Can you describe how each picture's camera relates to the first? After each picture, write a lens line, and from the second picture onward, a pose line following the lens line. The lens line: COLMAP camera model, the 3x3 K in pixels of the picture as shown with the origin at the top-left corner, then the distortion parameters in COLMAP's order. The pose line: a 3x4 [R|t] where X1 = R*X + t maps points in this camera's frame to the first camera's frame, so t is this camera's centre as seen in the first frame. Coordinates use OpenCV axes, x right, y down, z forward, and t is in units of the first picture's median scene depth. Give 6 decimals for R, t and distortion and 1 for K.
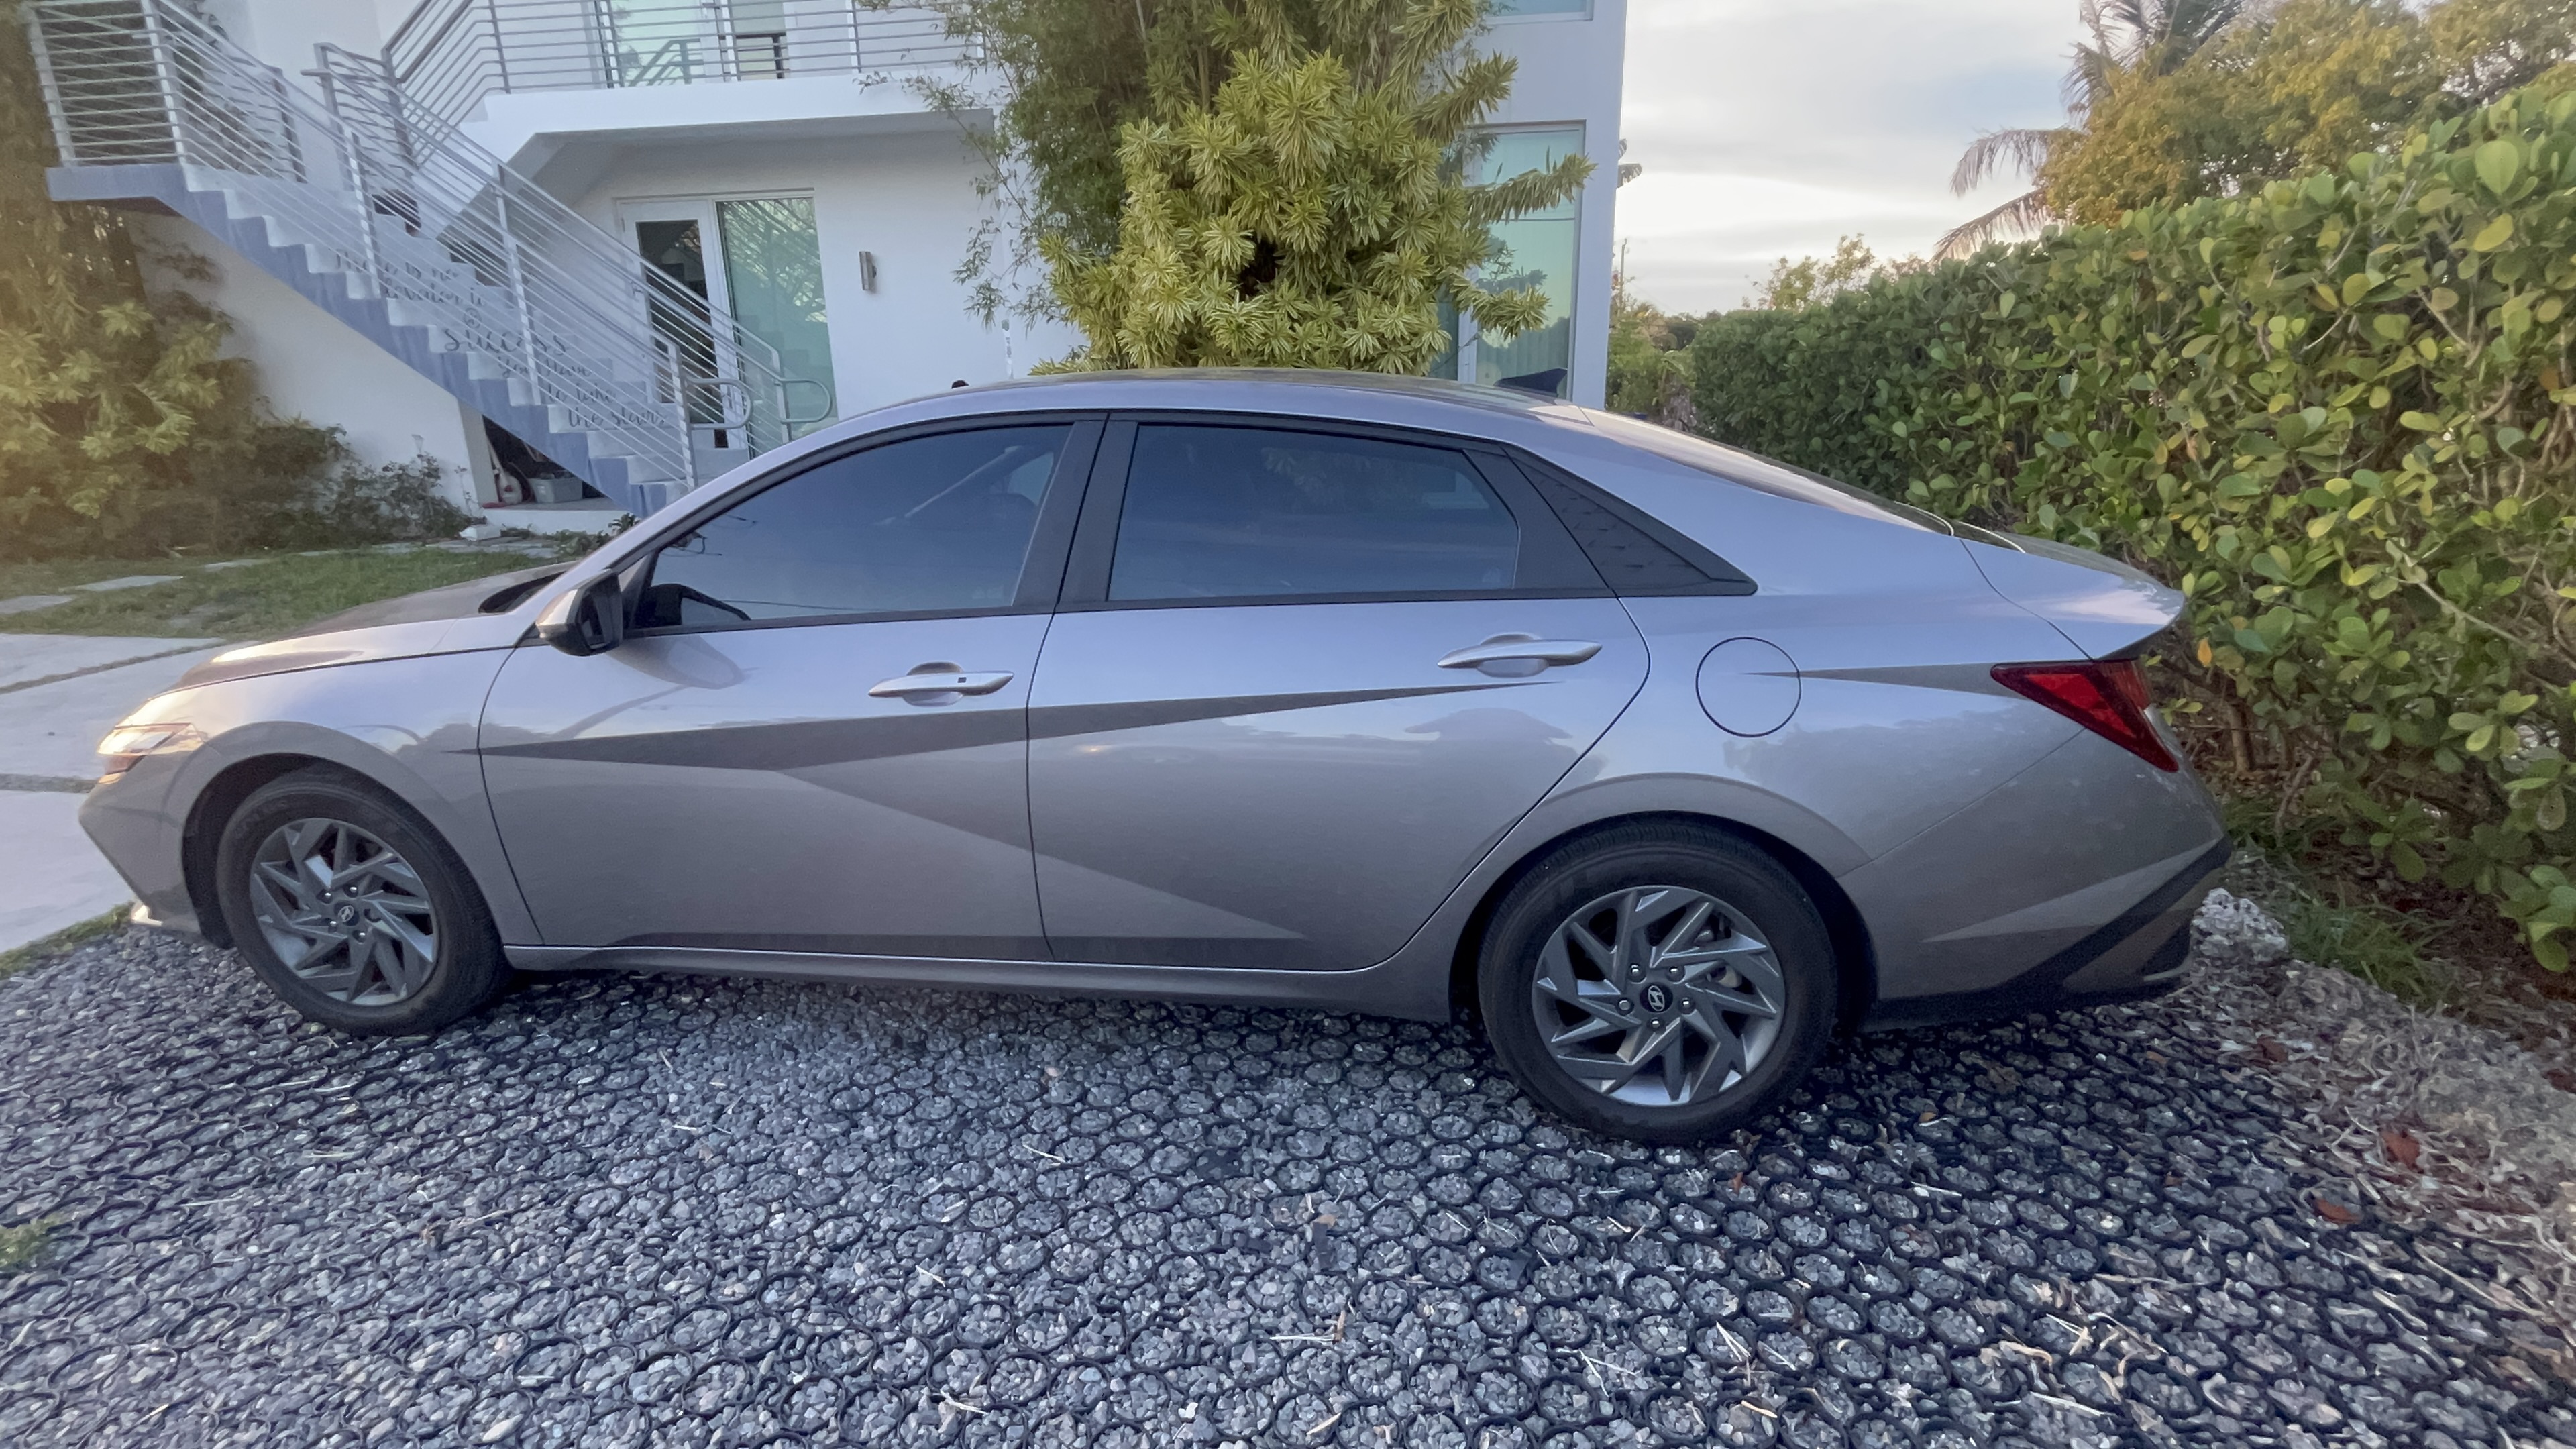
lens RADIAL K [[1181.7, 0, 1288.0], [0, 1181.7, 724.5], [0, 0, 1]] dist [0.001949, 0.000067]
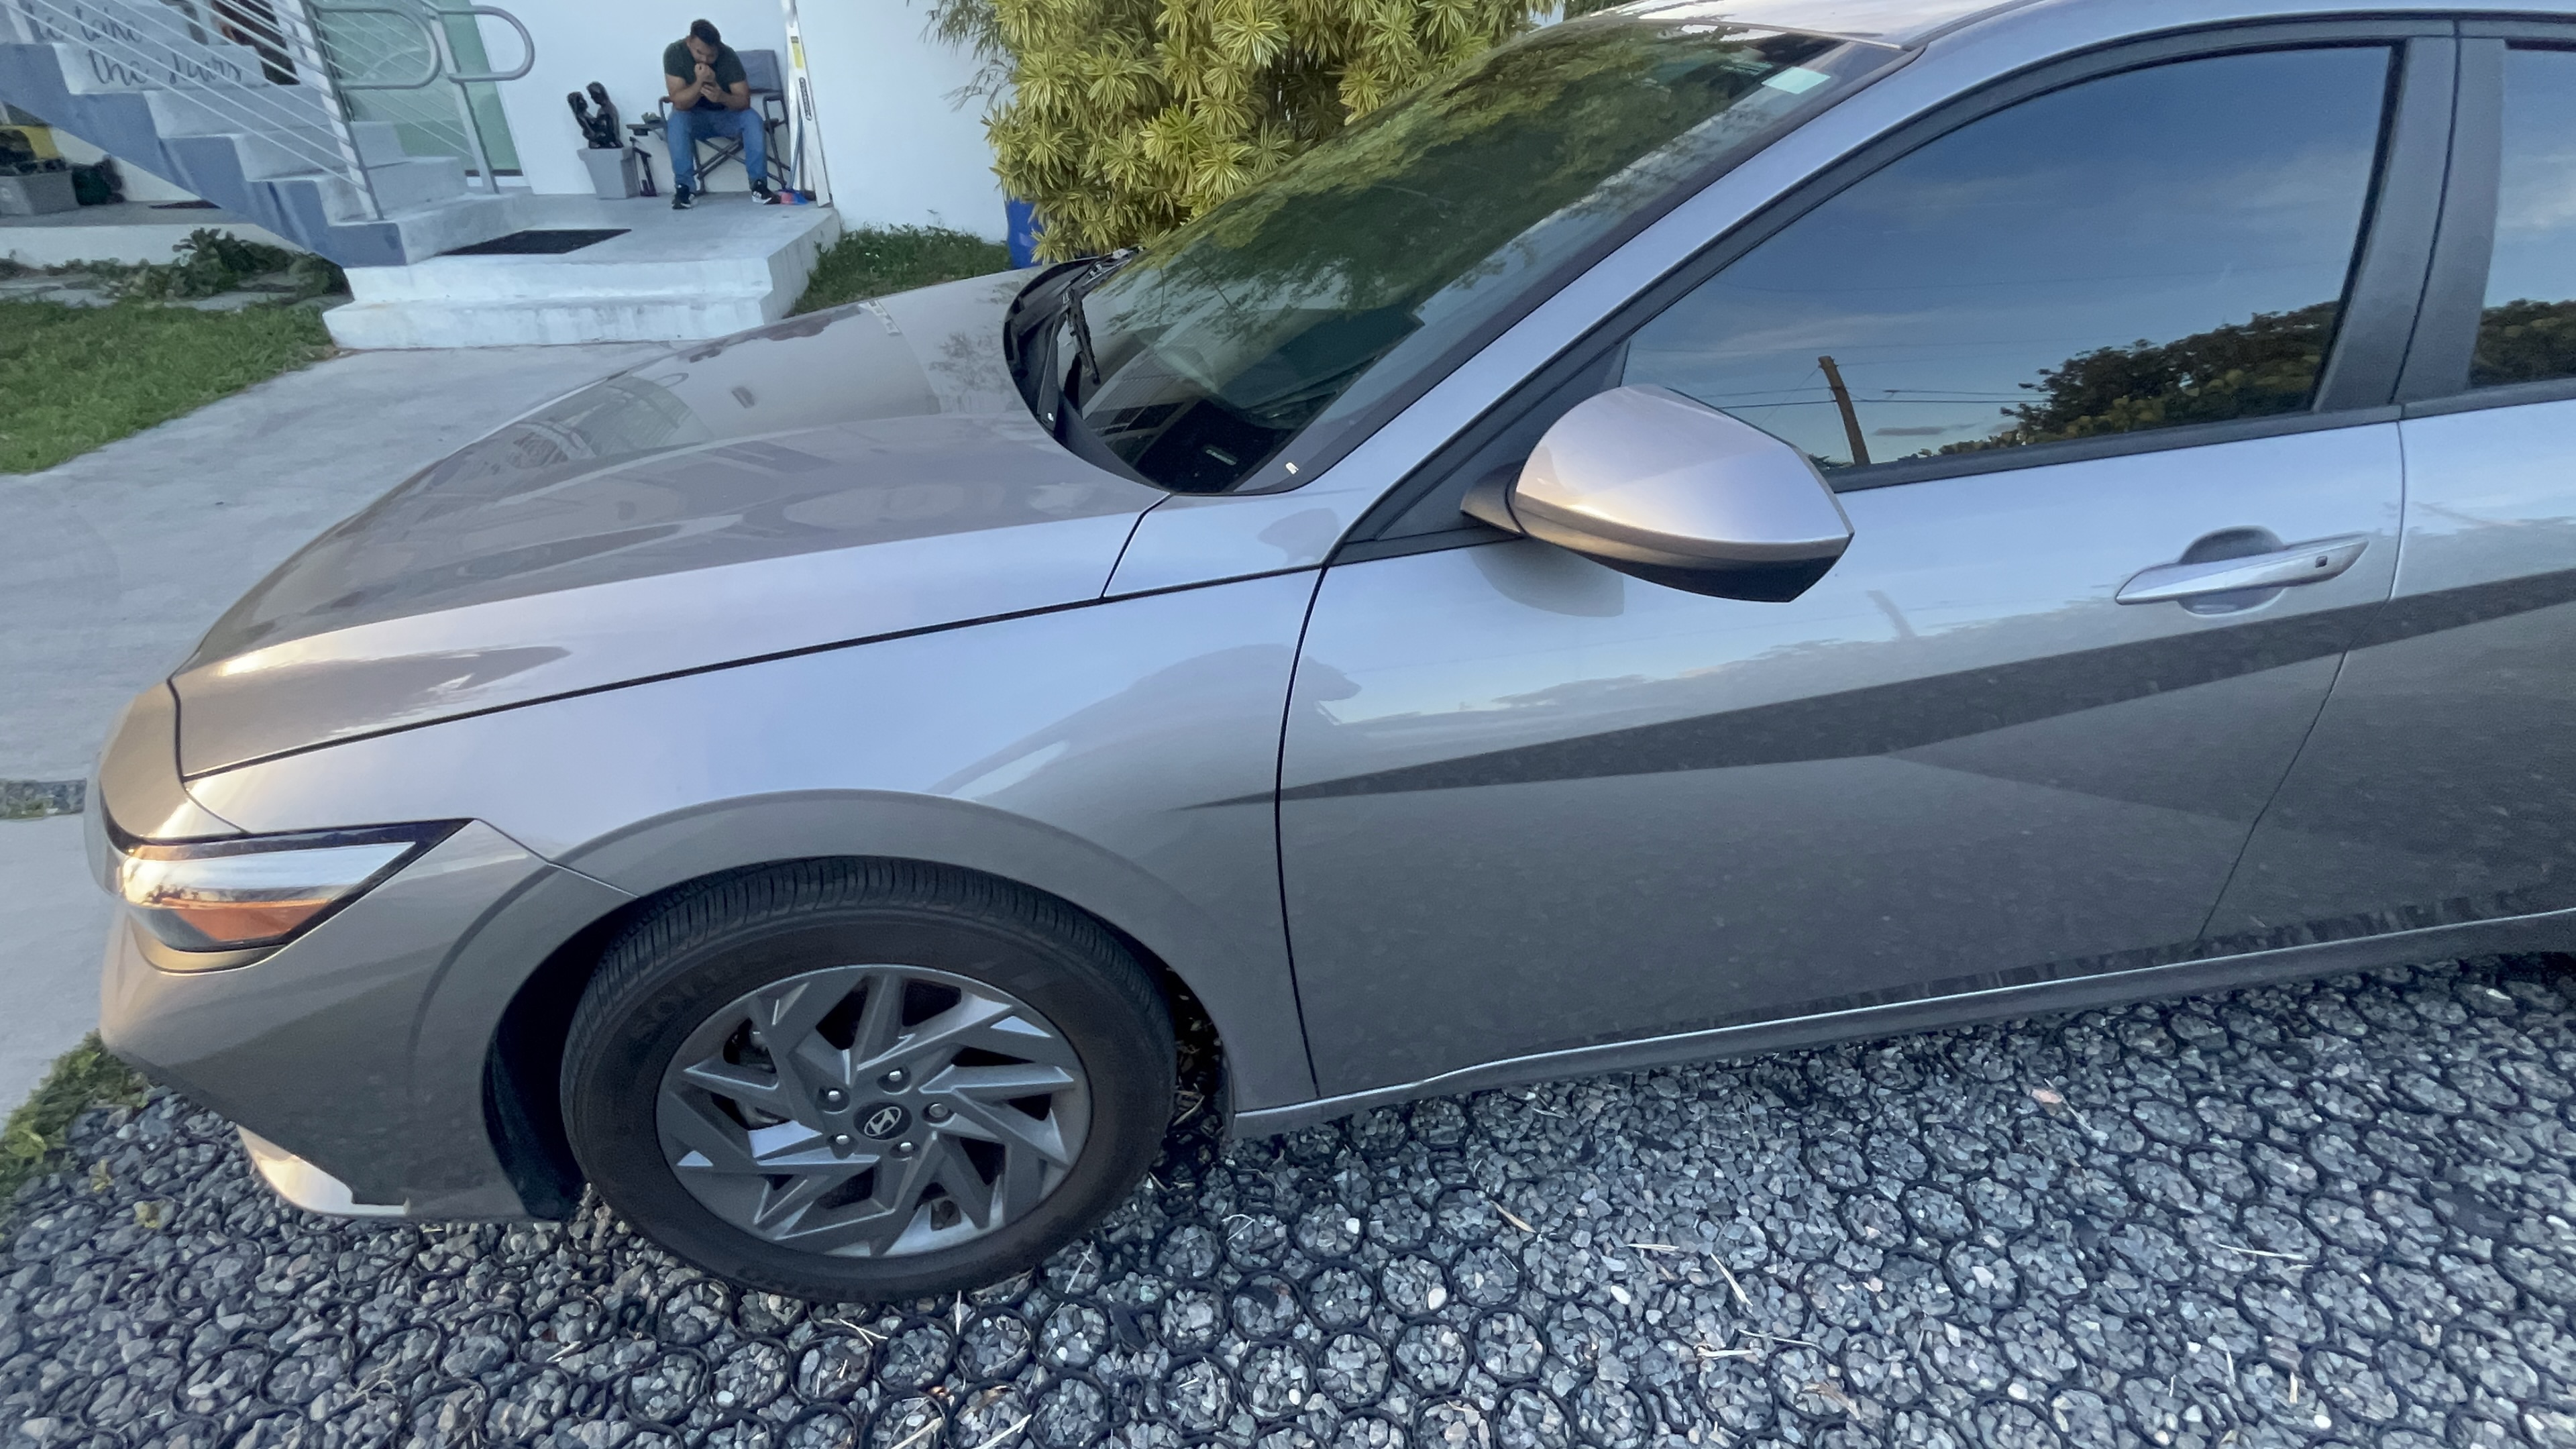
lens RADIAL K [[1181.7, 0, 1288.0], [0, 1181.7, 724.5], [0, 0, 1]] dist [0.001949, 0.000067]
pose [[0.952935, -0.143850, 0.266875, -0.784315], [0.075200, 0.964909, 0.251584, -0.121832], [-0.293701, -0.219674, 0.930313, 0.548956]]
